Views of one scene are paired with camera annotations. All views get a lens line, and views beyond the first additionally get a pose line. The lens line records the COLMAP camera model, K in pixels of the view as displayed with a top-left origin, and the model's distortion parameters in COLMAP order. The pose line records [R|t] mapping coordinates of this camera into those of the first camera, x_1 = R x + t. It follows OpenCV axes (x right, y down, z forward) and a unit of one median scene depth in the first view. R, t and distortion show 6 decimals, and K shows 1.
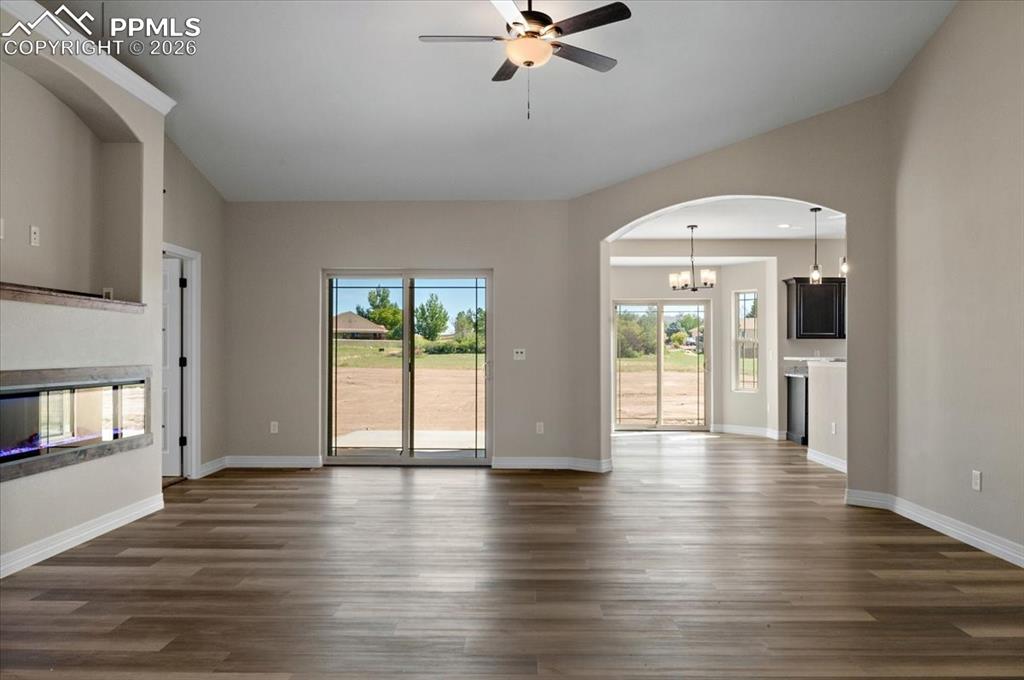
lens RADIAL K [[710.1, 0, 506.9], [0, 710.1, 346.8], [0, 0, 1]] dist [-0.009134, -0.004413]
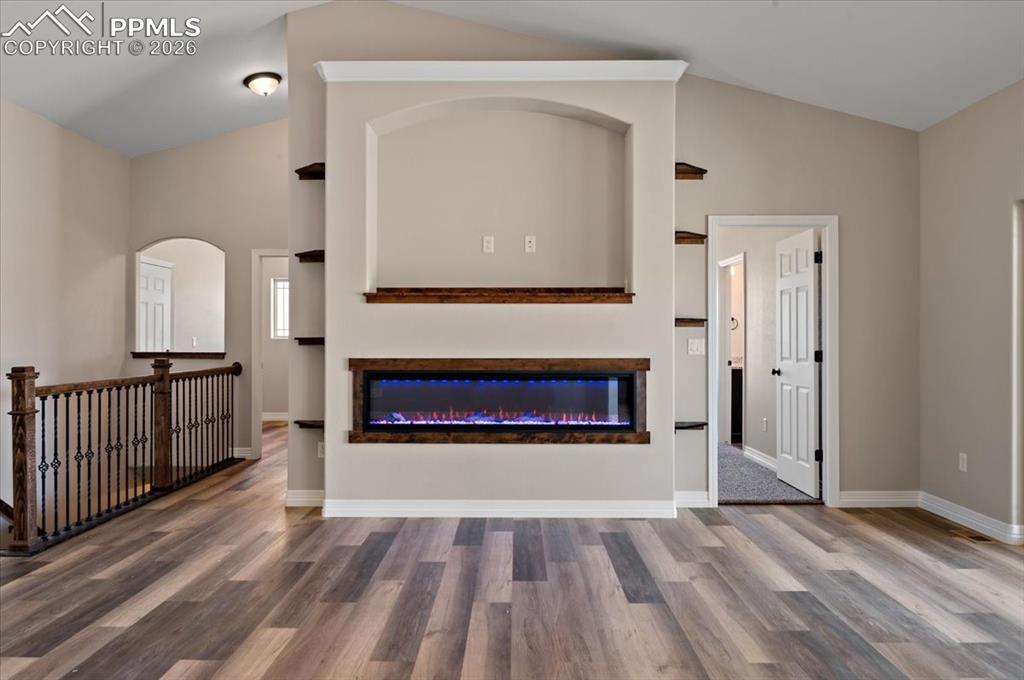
lens RADIAL K [[698.7, 0, 510.1], [0, 698.7, 334.6], [0, 0, 1]] dist [-0.020529, 0.004055]
pose [[0.001816, -0.006099, -0.999980, 0.290572], [0.005666, 0.999965, -0.006089, -0.000269], [0.999982, -0.005655, 0.001851, 0.574801]]
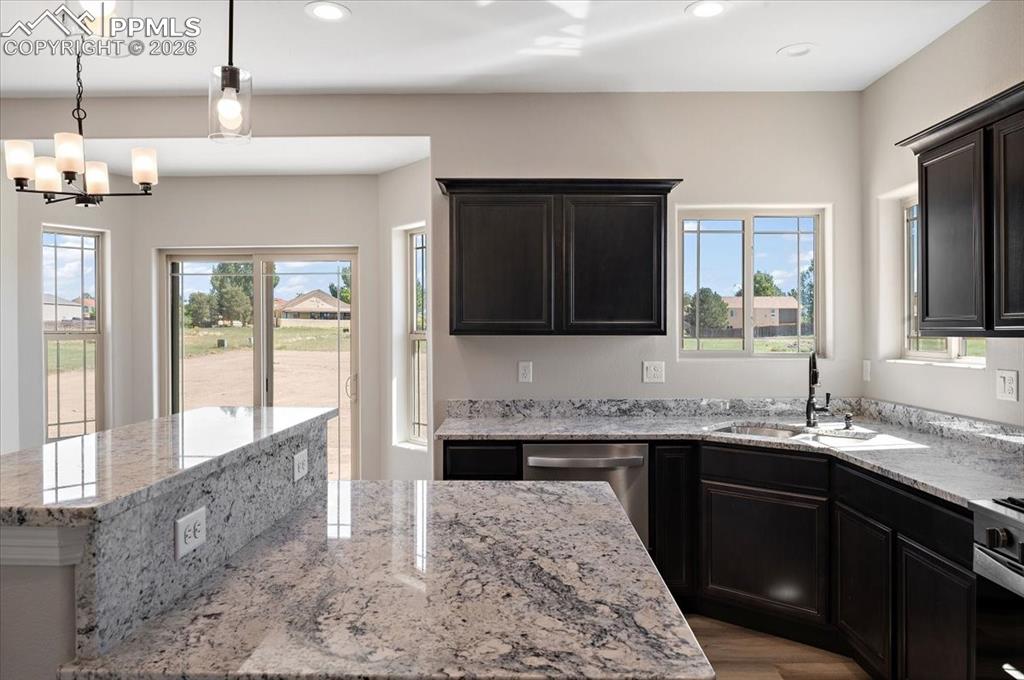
lens RADIAL K [[710.1, 0, 518.9], [0, 710.1, 336.9], [0, 0, 1]] dist [-0.009134, -0.004413]
pose [[0.999967, -0.001228, 0.008041, 0.545205], [0.001103, 0.999879, 0.015548, -0.020004], [-0.008059, -0.015539, 0.999847, 0.739639]]
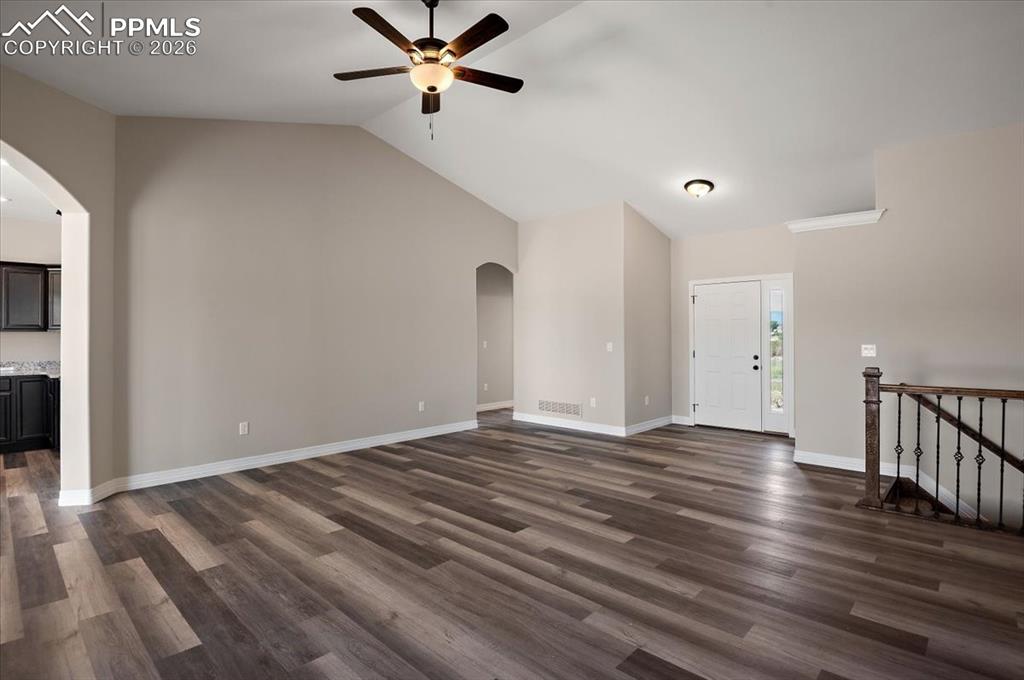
lens RADIAL K [[496.6, 0, 519.3], [0, 496.6, 340.4], [0, 0, 1]] dist [-0.022936, -0.000450]
pose [[-0.752806, -0.006708, 0.658209, -0.314771], [-0.004734, 0.999977, 0.004777, -0.010717], [-0.658226, 0.000480, -0.752820, 0.830083]]
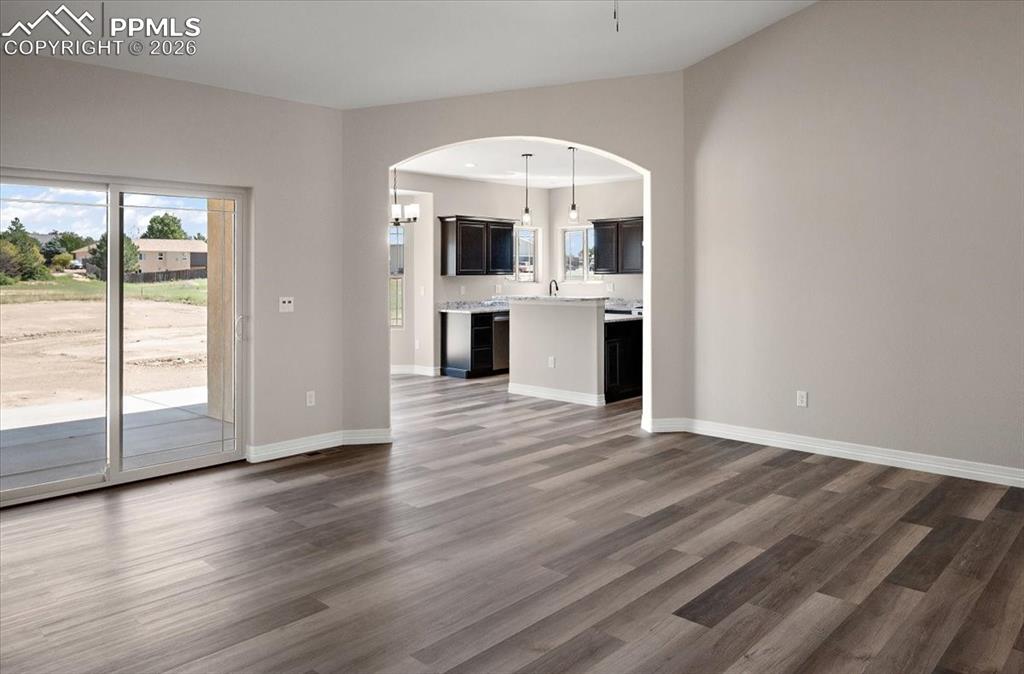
lens RADIAL K [[720.1, 0, 511.1], [0, 720.1, 267.5], [0, 0, 1]] dist [-0.004616, -0.016619]
pose [[0.674587, -0.000666, 0.738195, -0.372998], [0.001807, 0.999998, -0.000749, -0.026769], [-0.738193, 0.001839, 0.674587, 0.297608]]
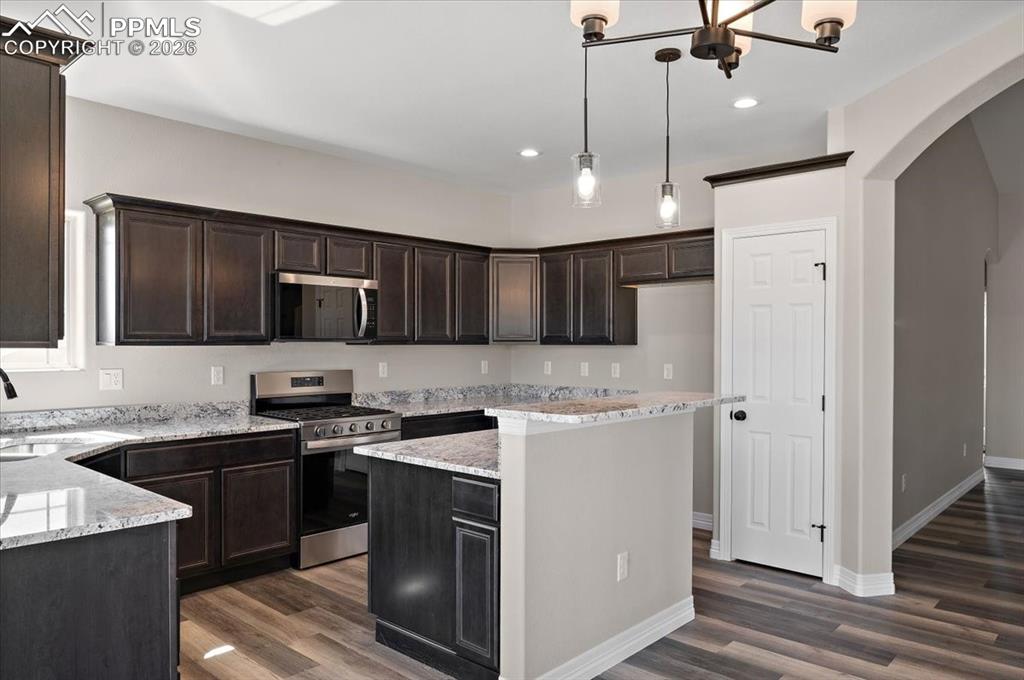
lens RADIAL K [[710.1, 0, 492.7], [0, 710.1, 354.5], [0, 0, 1]] dist [-0.009134, -0.004413]
pose [[-0.743839, -0.011252, 0.668264, 0.228531], [-0.006282, 0.999932, 0.009845, -0.014518], [-0.668329, 0.003125, -0.743859, 1.315958]]
